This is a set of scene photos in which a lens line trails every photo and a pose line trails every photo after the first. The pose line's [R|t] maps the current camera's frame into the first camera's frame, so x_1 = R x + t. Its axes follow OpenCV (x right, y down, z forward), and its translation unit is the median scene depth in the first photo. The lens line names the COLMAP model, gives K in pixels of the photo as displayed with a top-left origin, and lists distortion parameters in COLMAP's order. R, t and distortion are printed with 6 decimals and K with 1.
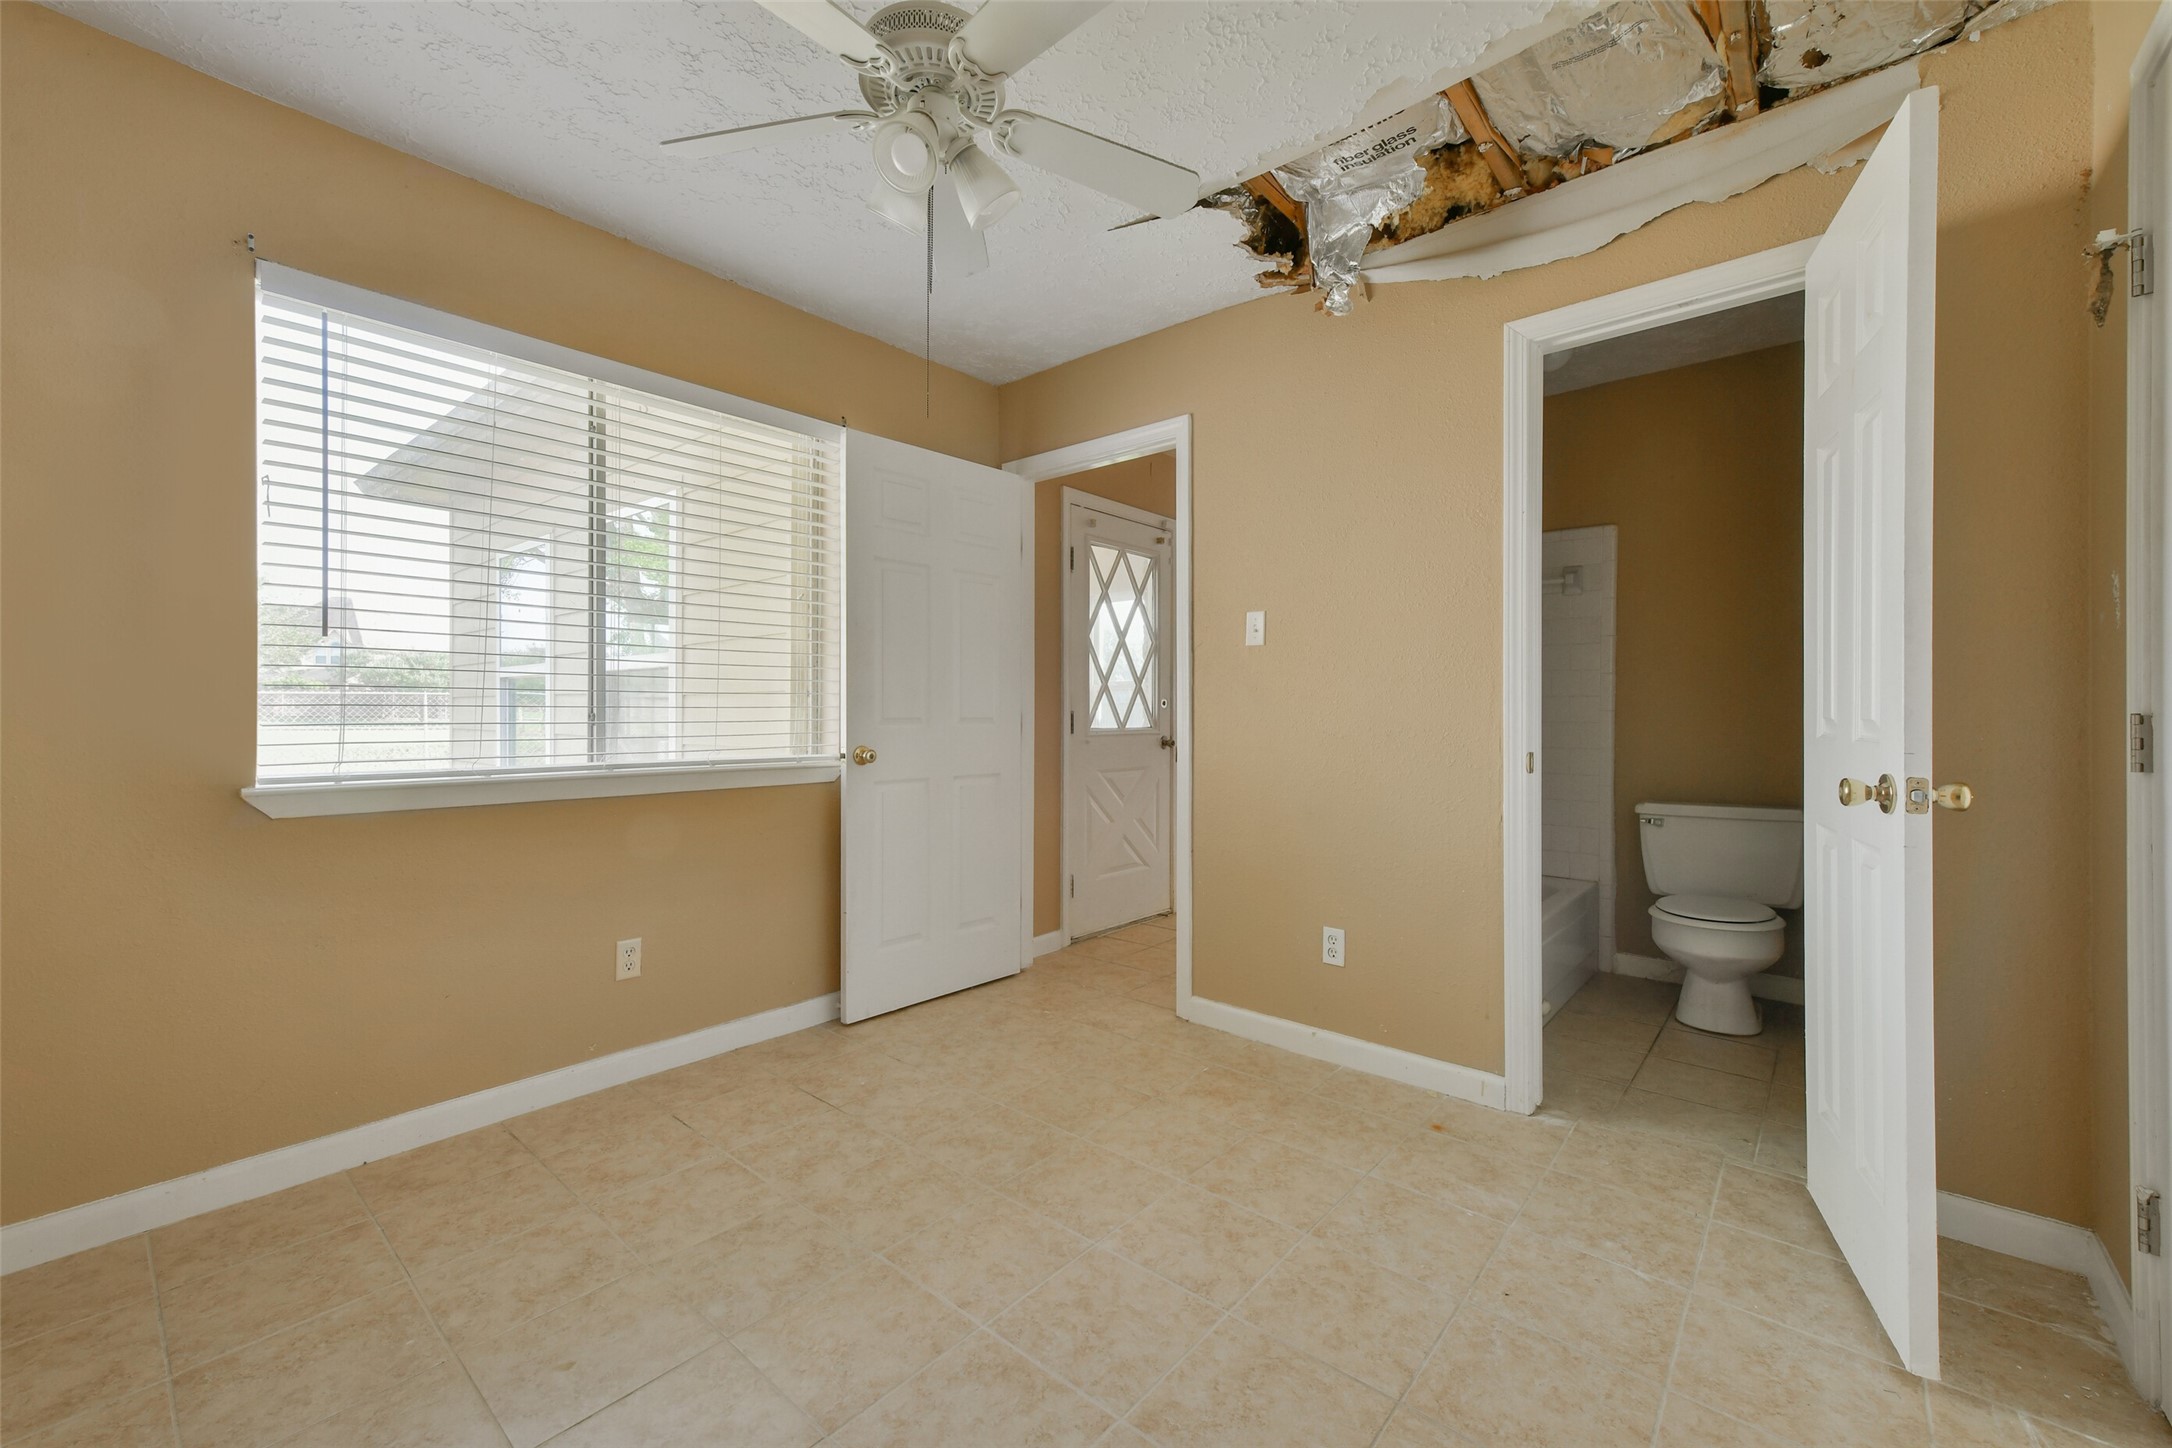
lens RADIAL K [[885.0, 0, 1106.8], [0, 885.0, 716.5], [0, 0, 1]] dist [-0.000874, 0.000038]
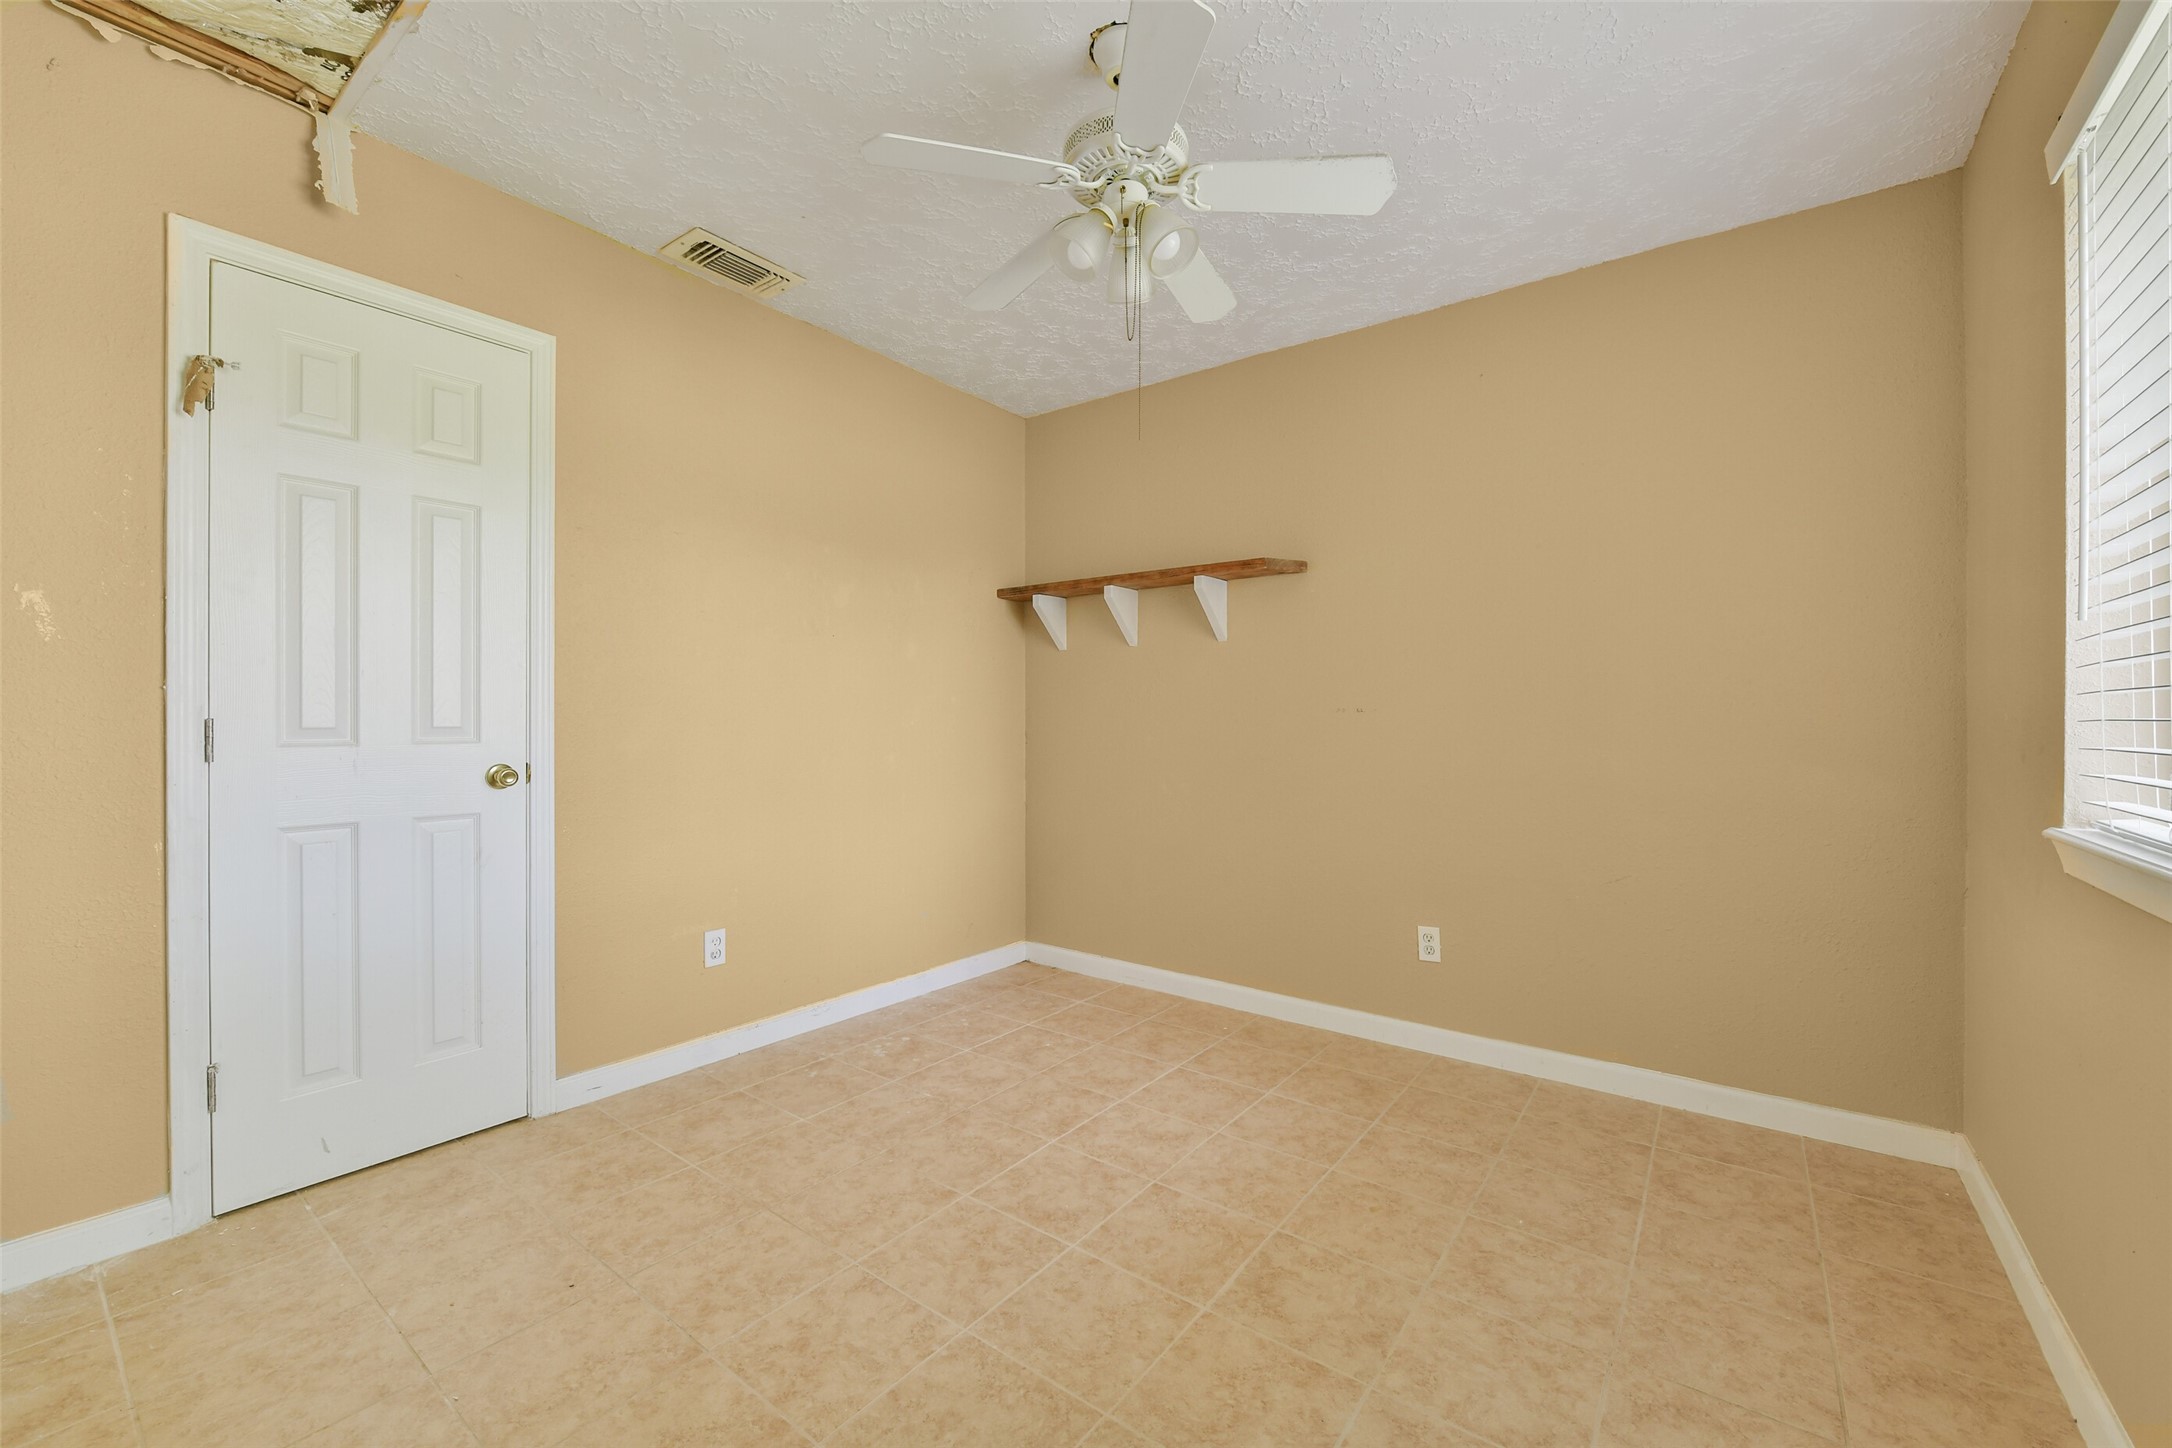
lens RADIAL K [[885.0, 0, 1094.9], [0, 885.0, 719.4], [0, 0, 1]] dist [-0.000874, 0.000038]
pose [[-0.998878, -0.004991, -0.047094, -0.100370], [-0.005261, 0.999970, 0.005611, -0.015482], [0.047064, 0.005852, -0.998875, 1.970829]]
